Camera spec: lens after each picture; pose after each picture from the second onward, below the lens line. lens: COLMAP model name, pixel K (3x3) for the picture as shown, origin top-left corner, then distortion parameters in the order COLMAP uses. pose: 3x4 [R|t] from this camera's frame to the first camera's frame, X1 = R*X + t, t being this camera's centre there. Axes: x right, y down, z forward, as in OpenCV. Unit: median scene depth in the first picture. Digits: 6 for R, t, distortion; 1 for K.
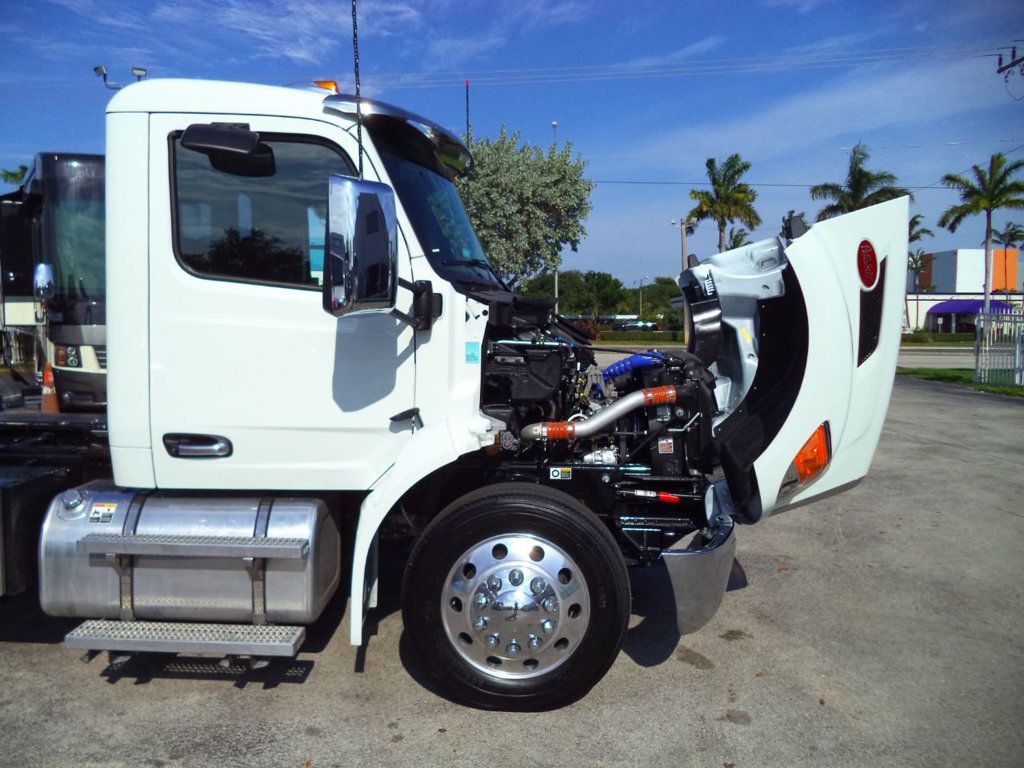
lens RADIAL K [[837.1, 0, 516.9], [0, 837.1, 377.2], [0, 0, 1]] dist [-0.029016, 0.001209]
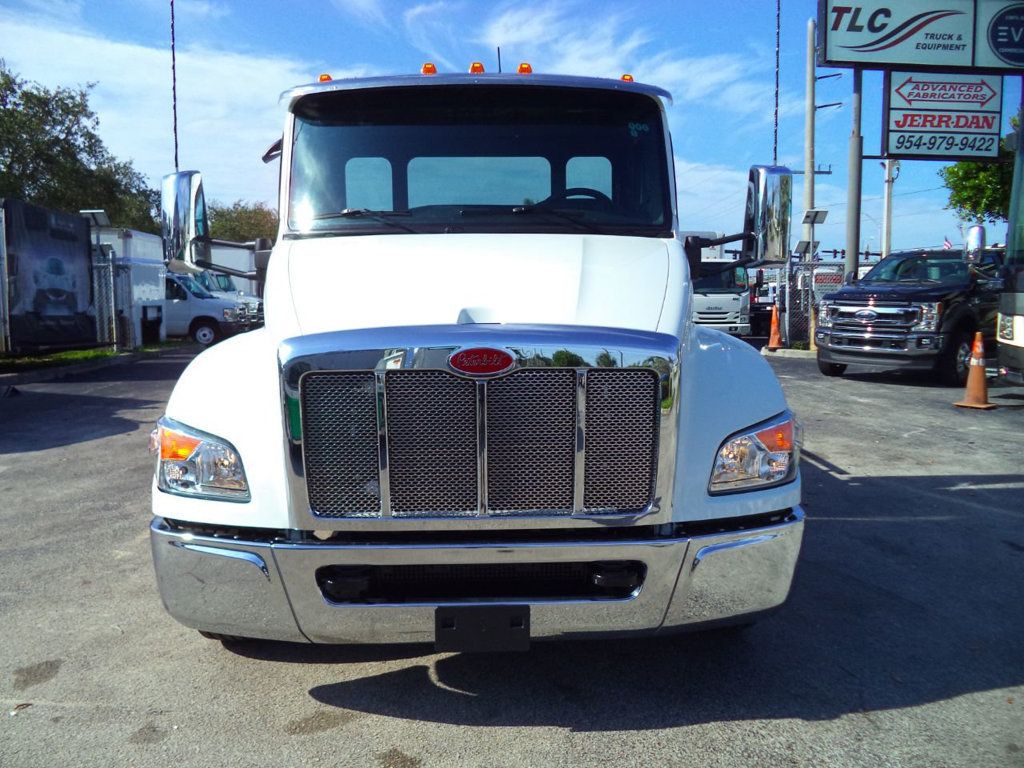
lens RADIAL K [[837.1, 0, 508.8], [0, 837.1, 383.7], [0, 0, 1]] dist [-0.029016, 0.001209]
pose [[0.056365, 0.107172, -0.992642, 1.059690], [-0.068482, 0.992296, 0.103246, -0.059942], [0.996059, 0.062158, 0.063270, 1.255188]]
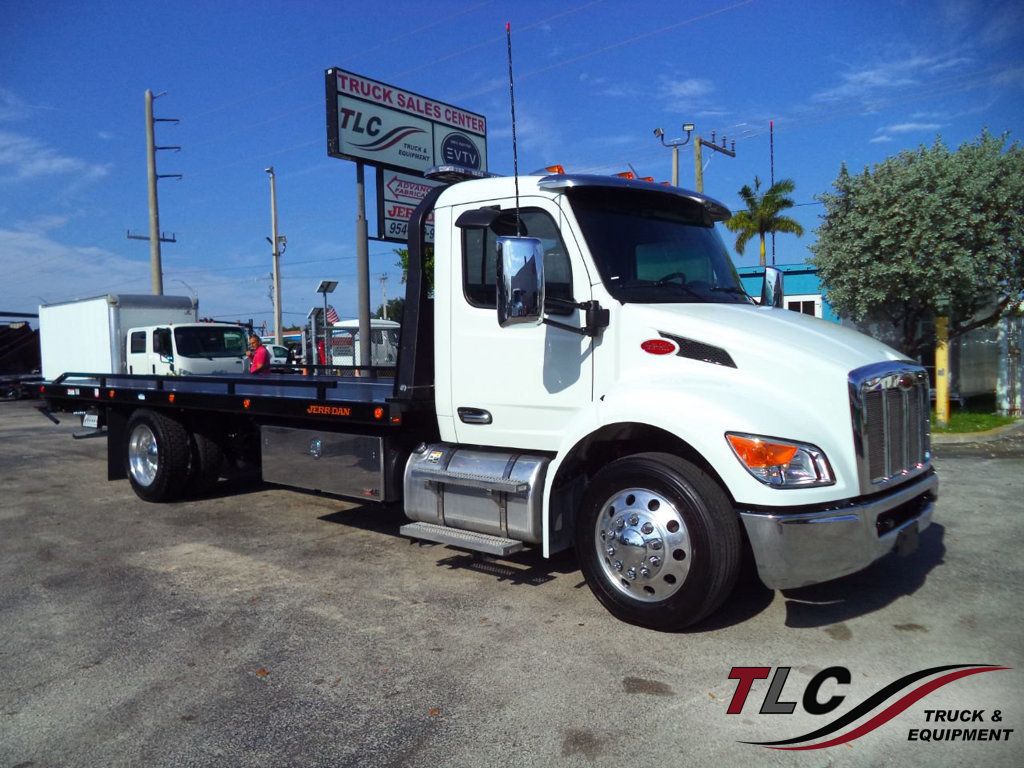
lens RADIAL K [[837.1, 0, 515.0], [0, 837.1, 376.6], [0, 0, 1]] dist [-0.029016, 0.001209]
pose [[0.767772, 0.004023, -0.640711, 0.662866], [-0.025782, 0.999364, -0.024620, 0.045901], [0.640205, 0.035421, 0.767387, -0.139816]]
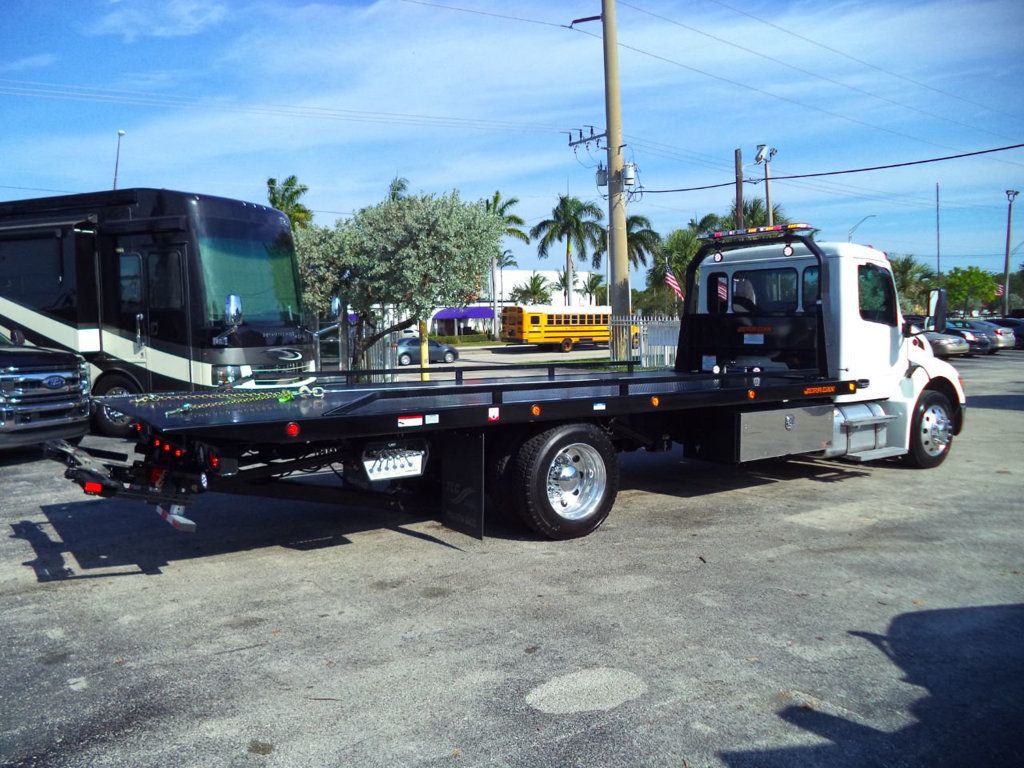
lens RADIAL K [[837.1, 0, 506.6], [0, 837.1, 398.4], [0, 0, 1]] dist [-0.029016, 0.001209]
pose [[0.800837, -0.069276, 0.594862, -2.828486], [0.060391, 0.997565, 0.034872, -0.027032], [-0.595830, 0.007997, 0.803071, -0.436270]]
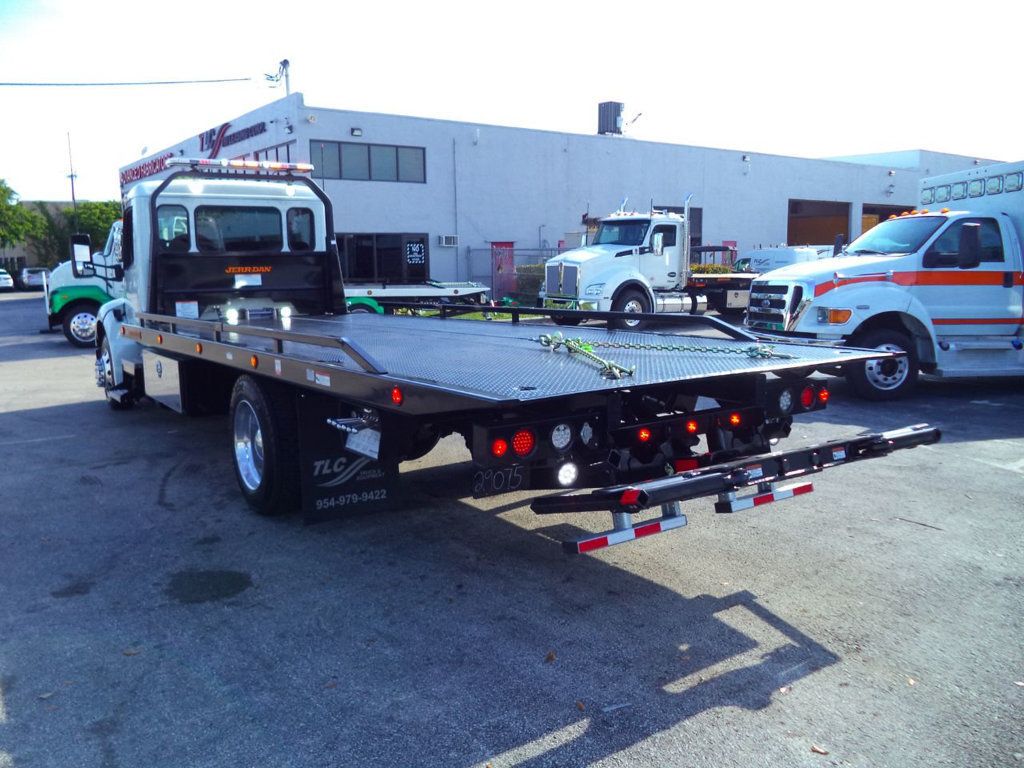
lens RADIAL K [[837.1, 0, 517.7], [0, 837.1, 373.1], [0, 0, 1]] dist [-0.029016, 0.001209]
pose [[-0.595125, -0.103108, 0.796991, -3.131775], [0.071525, 0.981004, 0.180323, -0.201776], [-0.800444, 0.164319, -0.576445, 2.171578]]
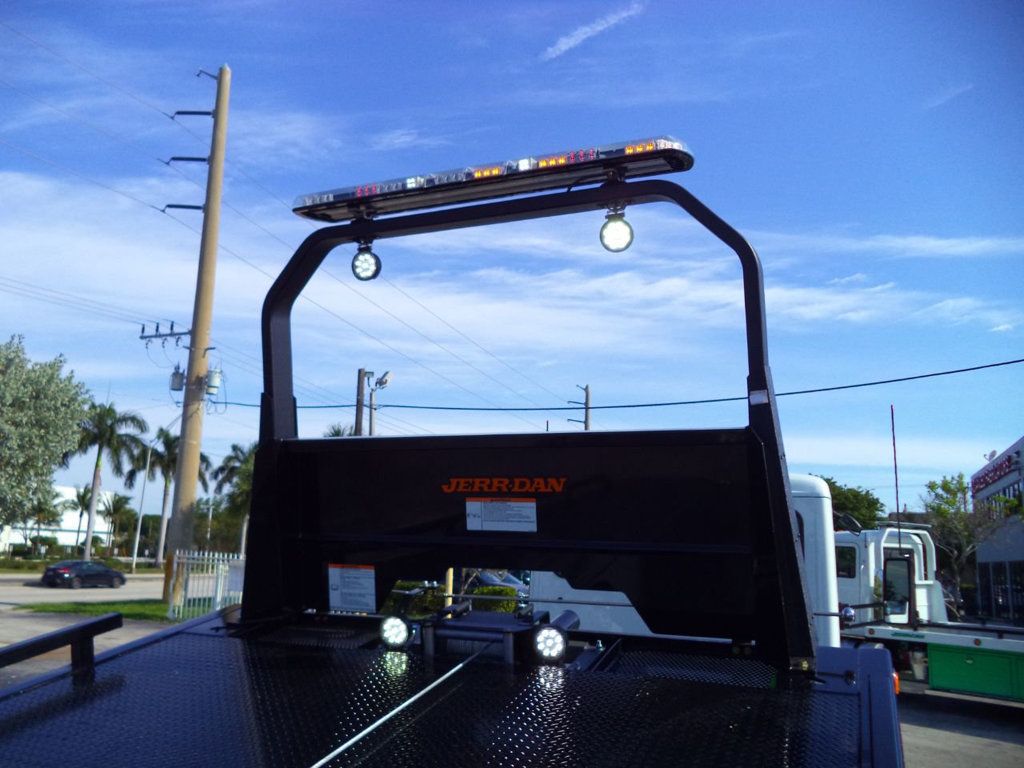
lens RADIAL K [[837.1, 0, 526.8], [0, 837.1, 377.4], [0, 0, 1]] dist [-0.029016, 0.001209]
pose [[0.350843, 0.215041, 0.911409, -2.123811], [0.030282, 0.970162, -0.240560, -0.171081], [-0.935945, 0.111998, 0.333863, 0.967862]]
